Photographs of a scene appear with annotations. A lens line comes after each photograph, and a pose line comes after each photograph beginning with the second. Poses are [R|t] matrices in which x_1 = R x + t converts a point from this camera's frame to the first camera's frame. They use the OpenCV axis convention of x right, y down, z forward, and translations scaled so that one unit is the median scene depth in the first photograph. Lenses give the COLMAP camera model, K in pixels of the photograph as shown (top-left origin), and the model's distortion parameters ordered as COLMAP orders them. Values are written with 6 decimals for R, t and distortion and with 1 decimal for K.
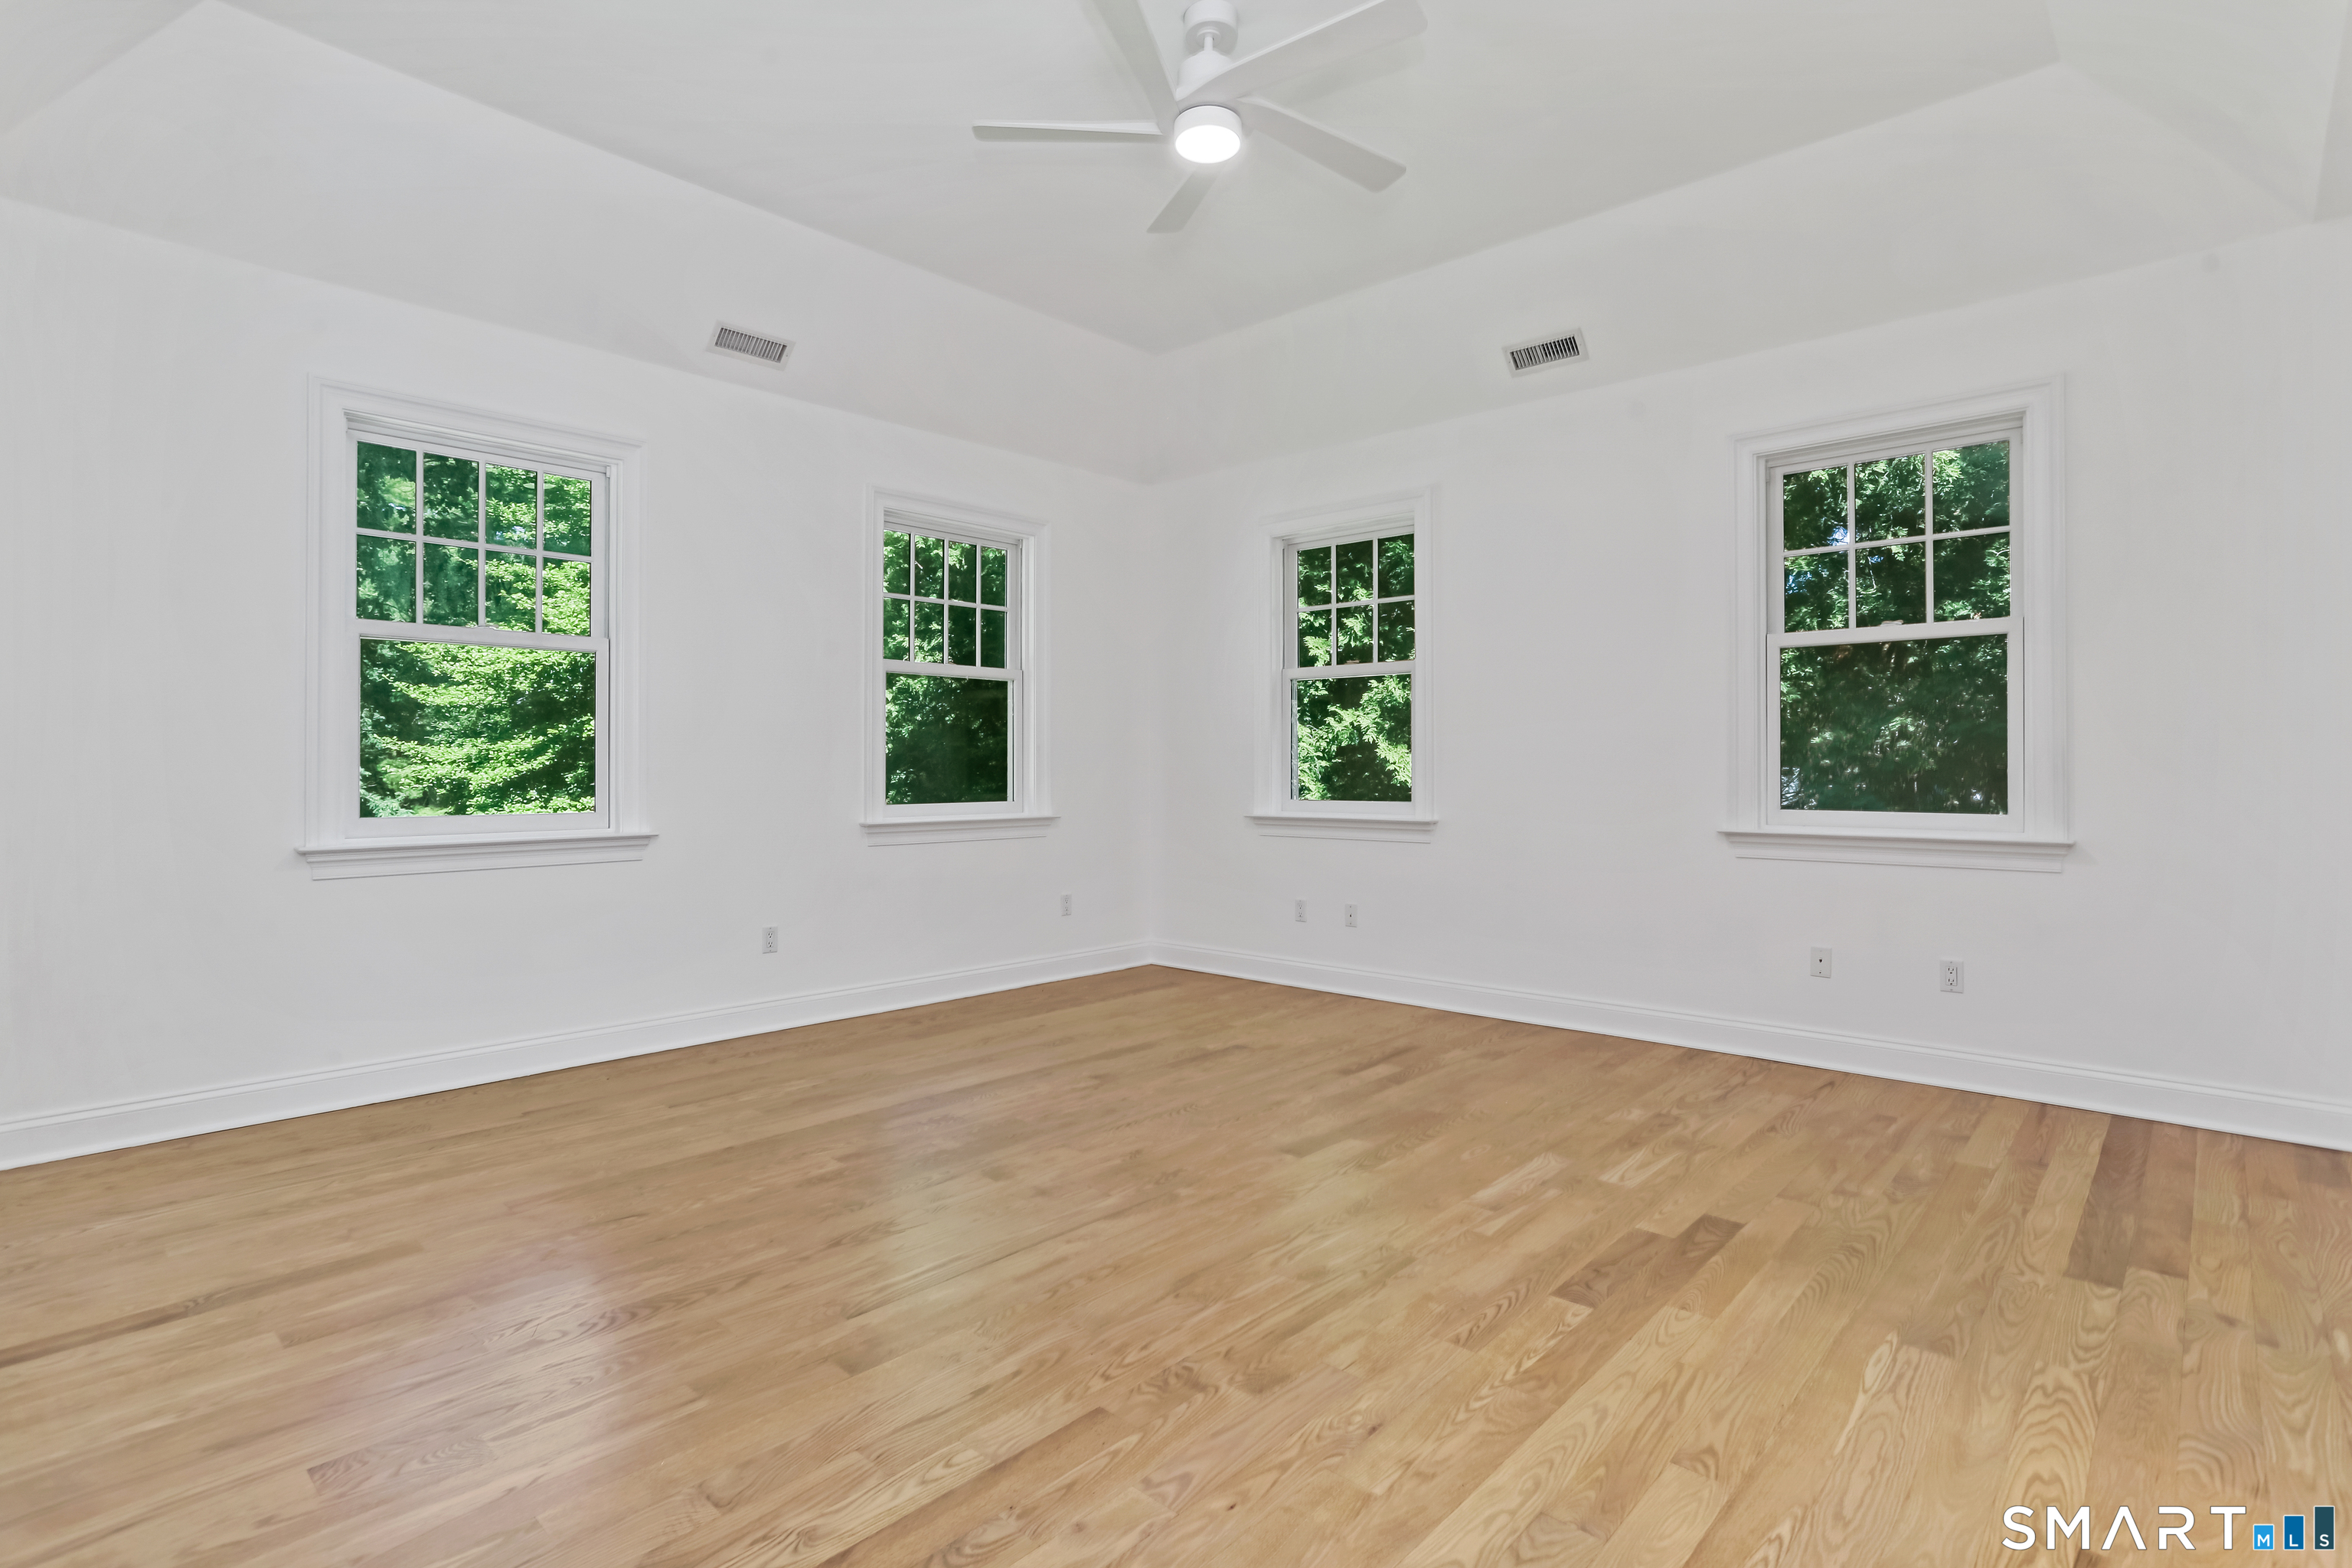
lens RADIAL K [[1130.5, 0, 1185.9], [0, 1130.5, 782.7], [0, 0, 1]] dist [-0.009337, 0.006387]
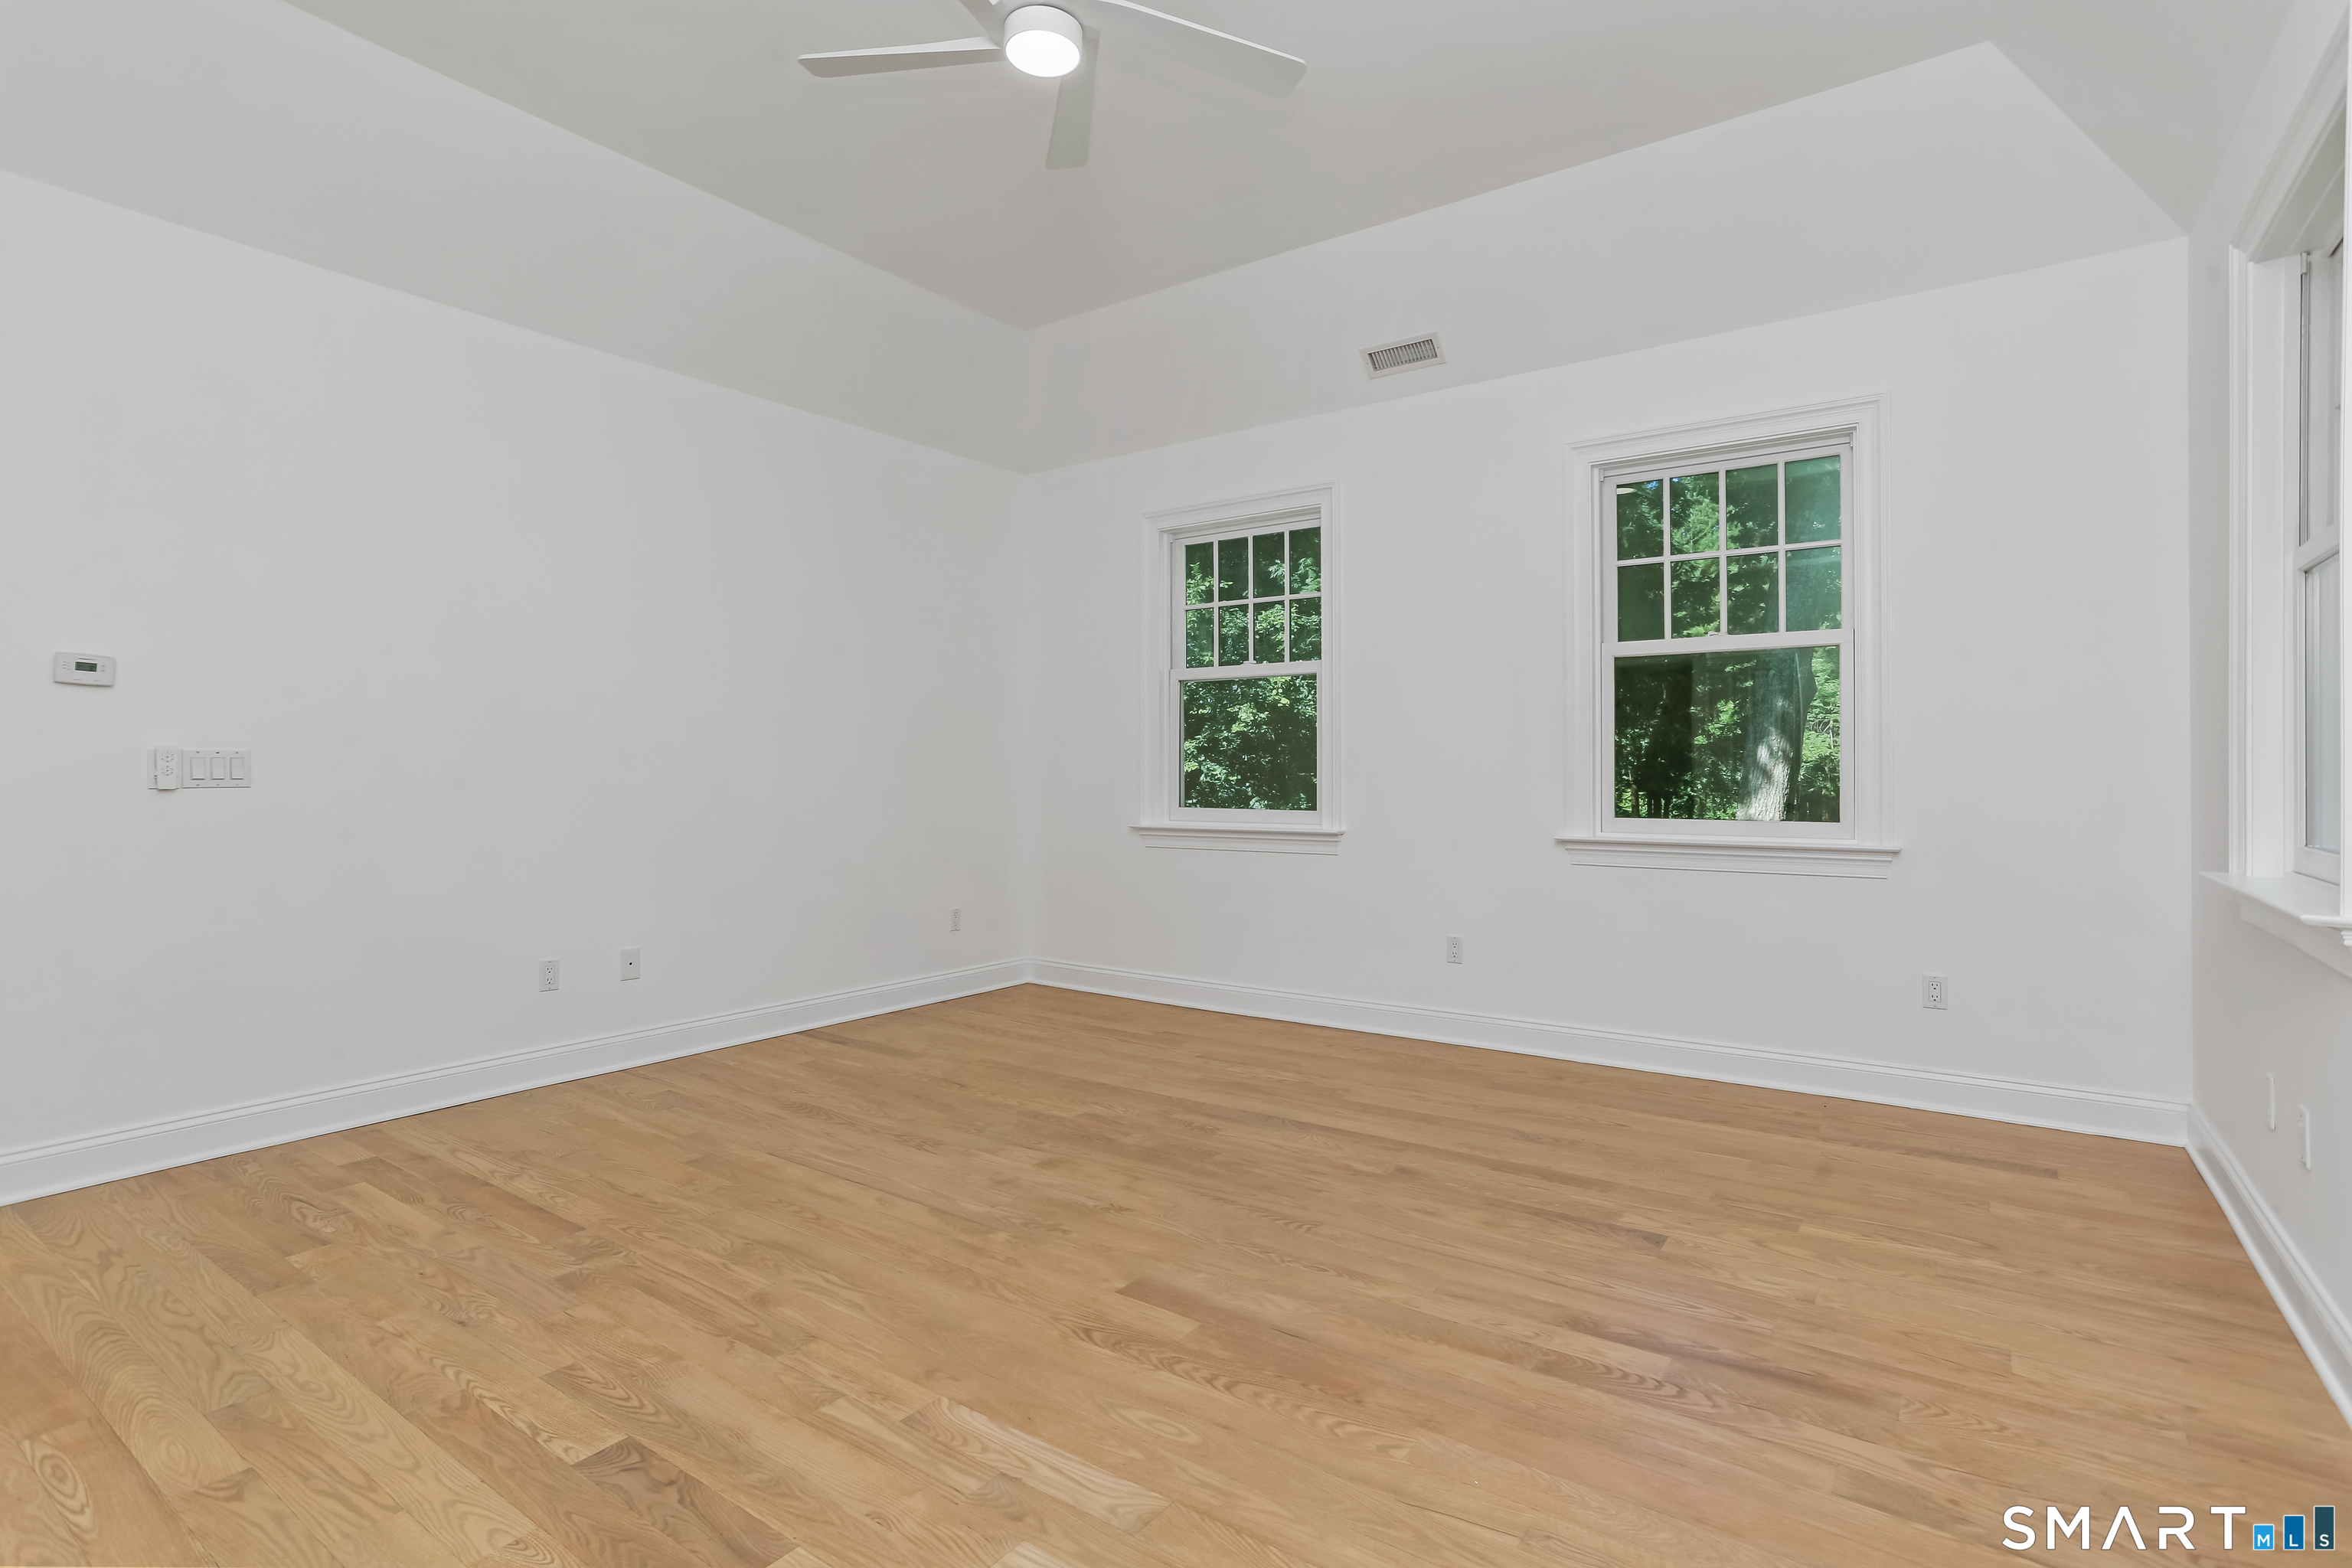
lens RADIAL K [[1130.5, 0, 1168.2], [0, 1130.5, 771.9], [0, 0, 1]] dist [-0.009337, 0.006387]
pose [[0.101086, -0.014931, -0.994766, 1.027262], [-0.007481, 0.999848, -0.015767, 0.001230], [0.994850, 0.009035, 0.100958, 1.155345]]
